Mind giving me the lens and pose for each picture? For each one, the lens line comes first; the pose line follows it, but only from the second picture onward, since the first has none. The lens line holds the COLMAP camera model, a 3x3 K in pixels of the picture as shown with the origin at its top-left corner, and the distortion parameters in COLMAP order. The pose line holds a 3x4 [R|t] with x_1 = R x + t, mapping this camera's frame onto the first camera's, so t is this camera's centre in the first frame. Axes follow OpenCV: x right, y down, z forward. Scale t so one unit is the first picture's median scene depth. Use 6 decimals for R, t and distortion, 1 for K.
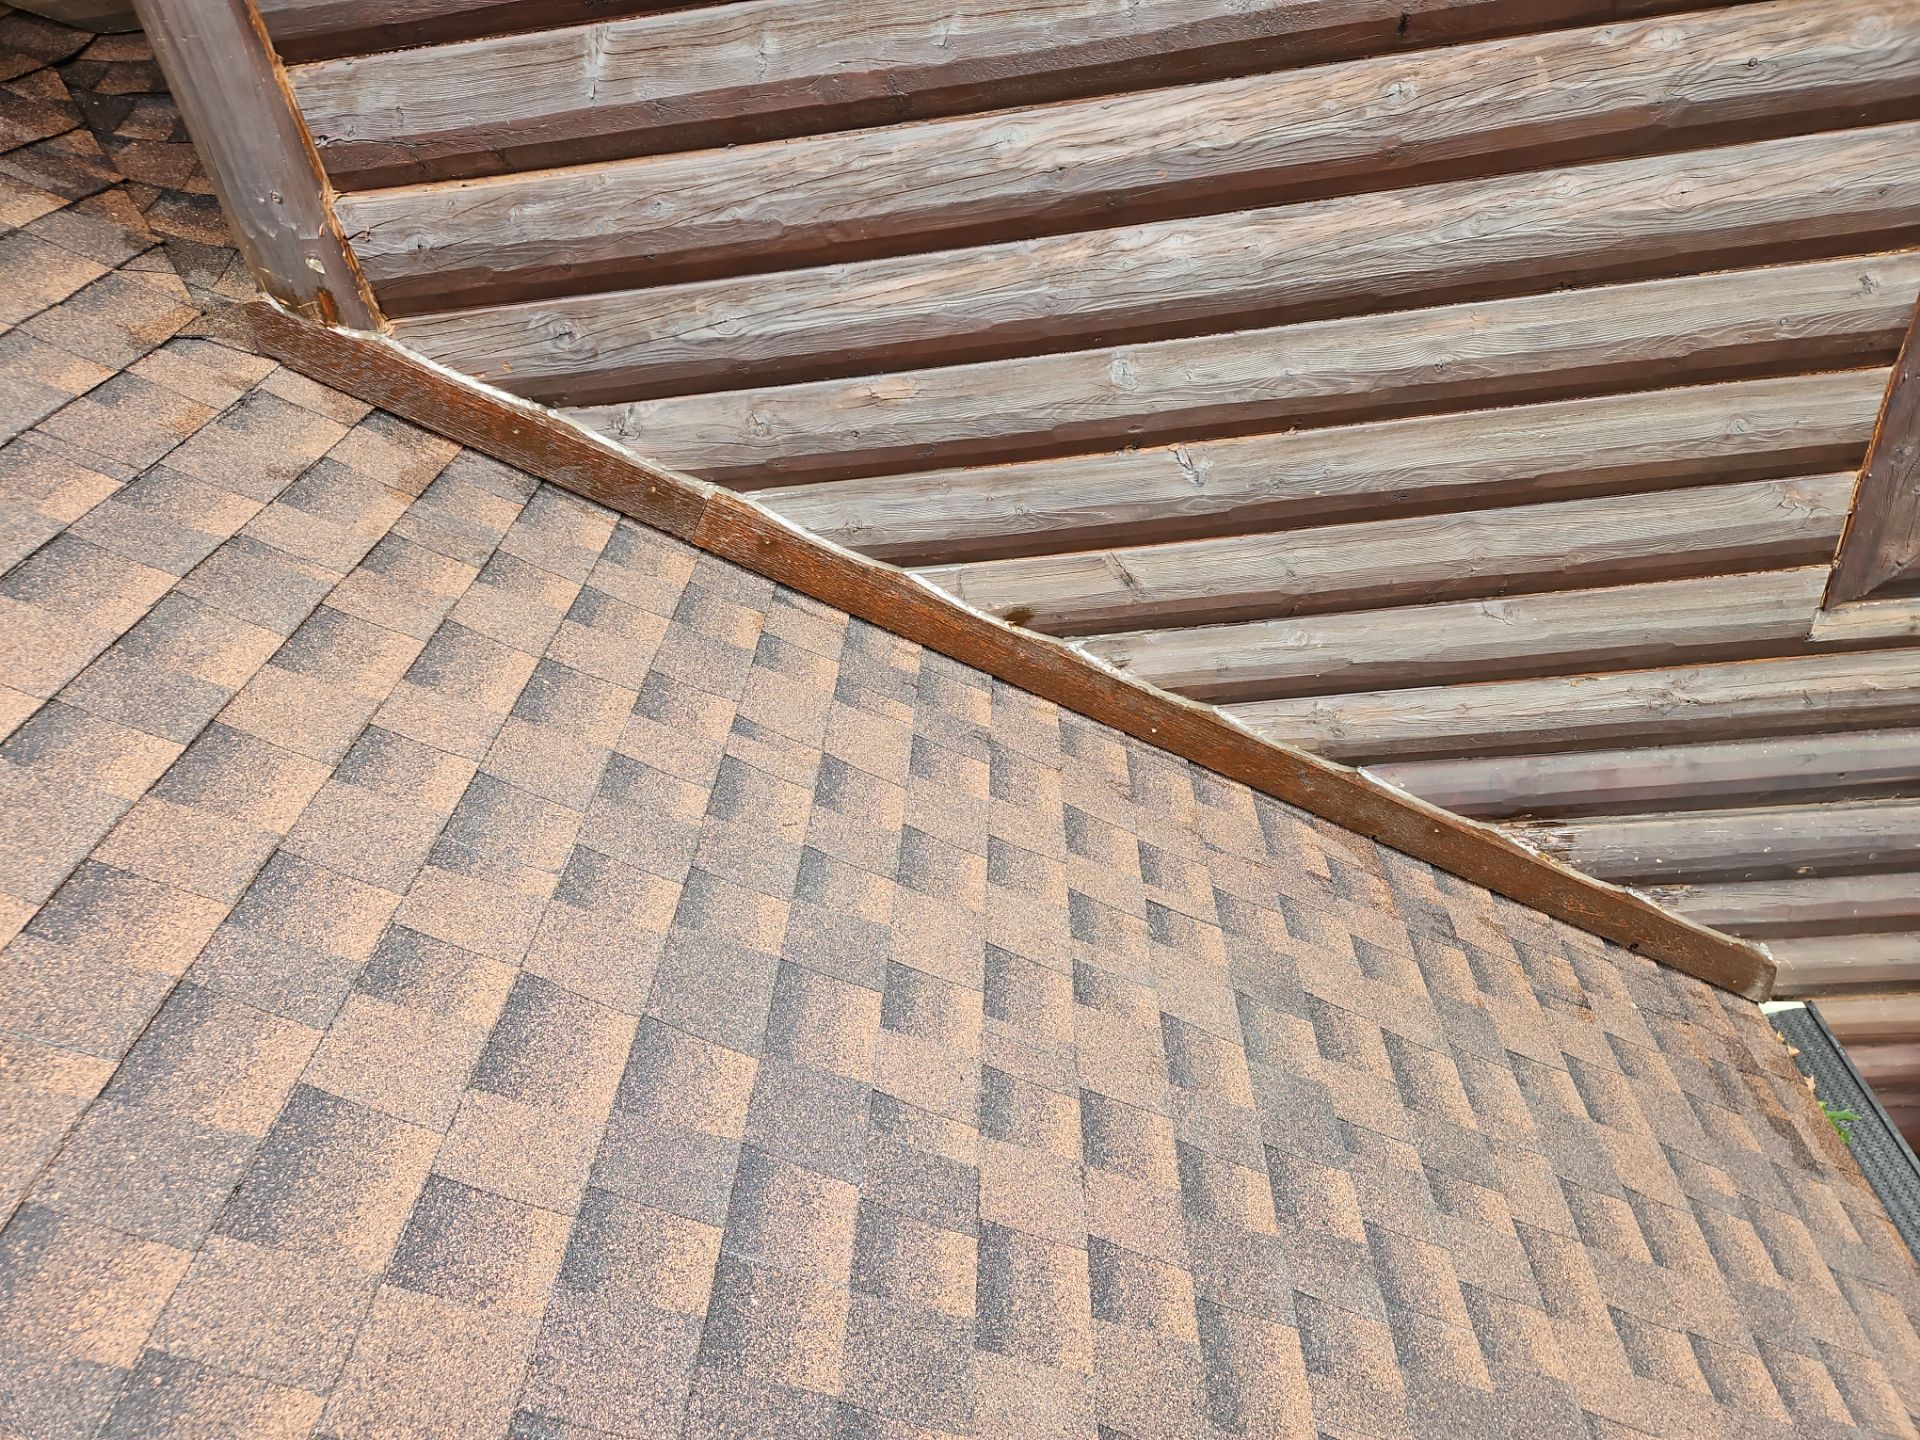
lens RADIAL K [[1272.8, 0, 957.2], [0, 1272.8, 722.7], [0, 0, 1]] dist [0.008993, -0.013001]
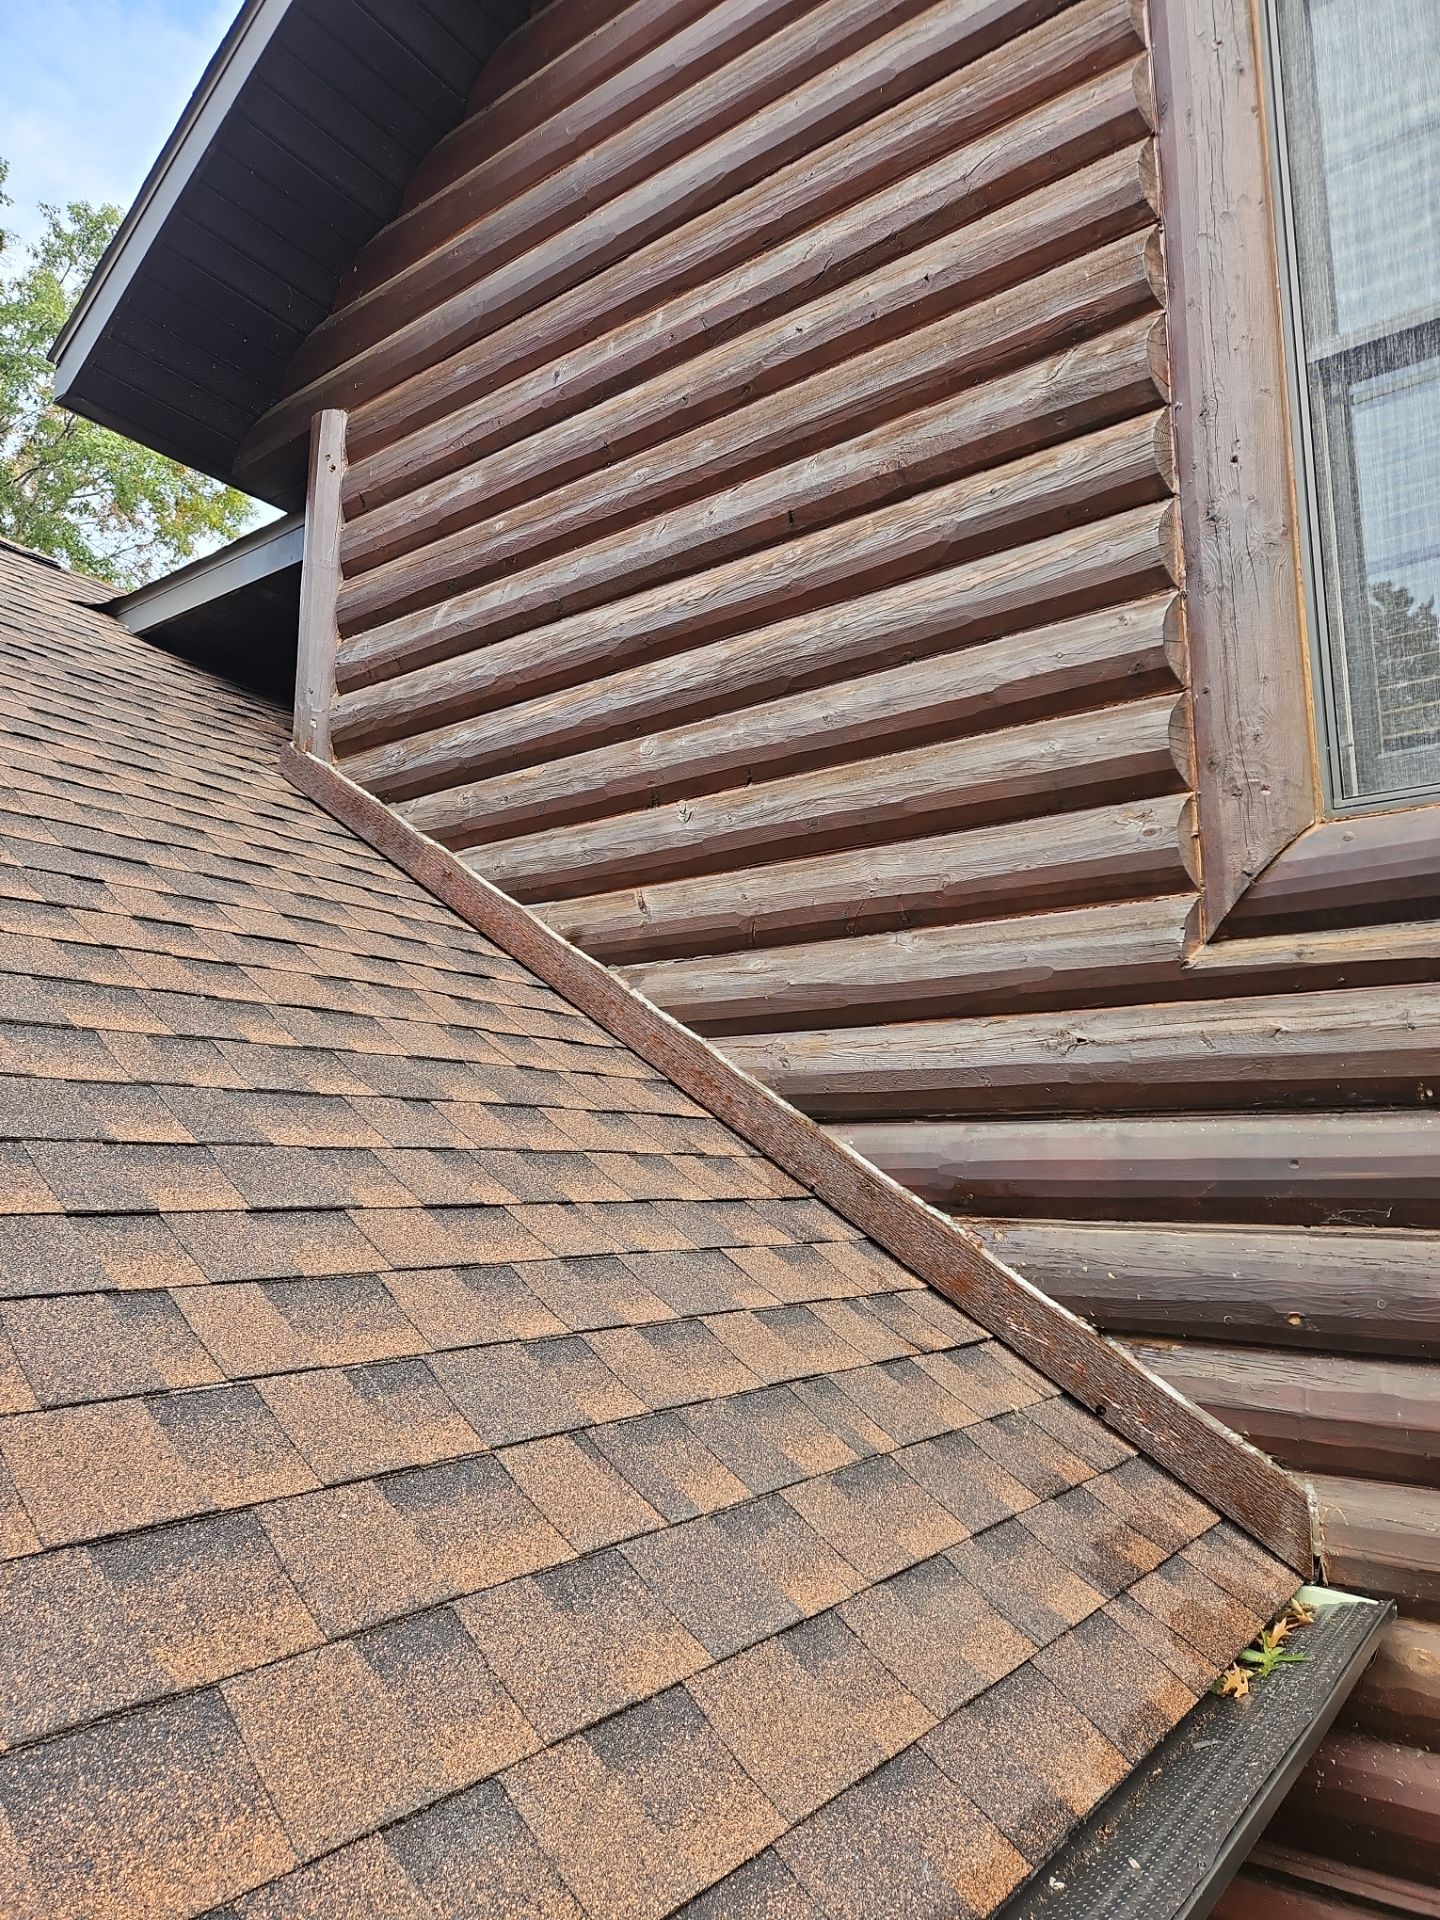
lens RADIAL K [[1272.8, 0, 719.4], [0, 1272.8, 960.3], [0, 0, 1]] dist [0.008993, -0.013001]
pose [[0.828683, 0.034925, -0.558628, 0.879666], [-0.404478, 0.727238, -0.554547, 0.582151], [0.386888, 0.685496, 0.616776, 0.263113]]
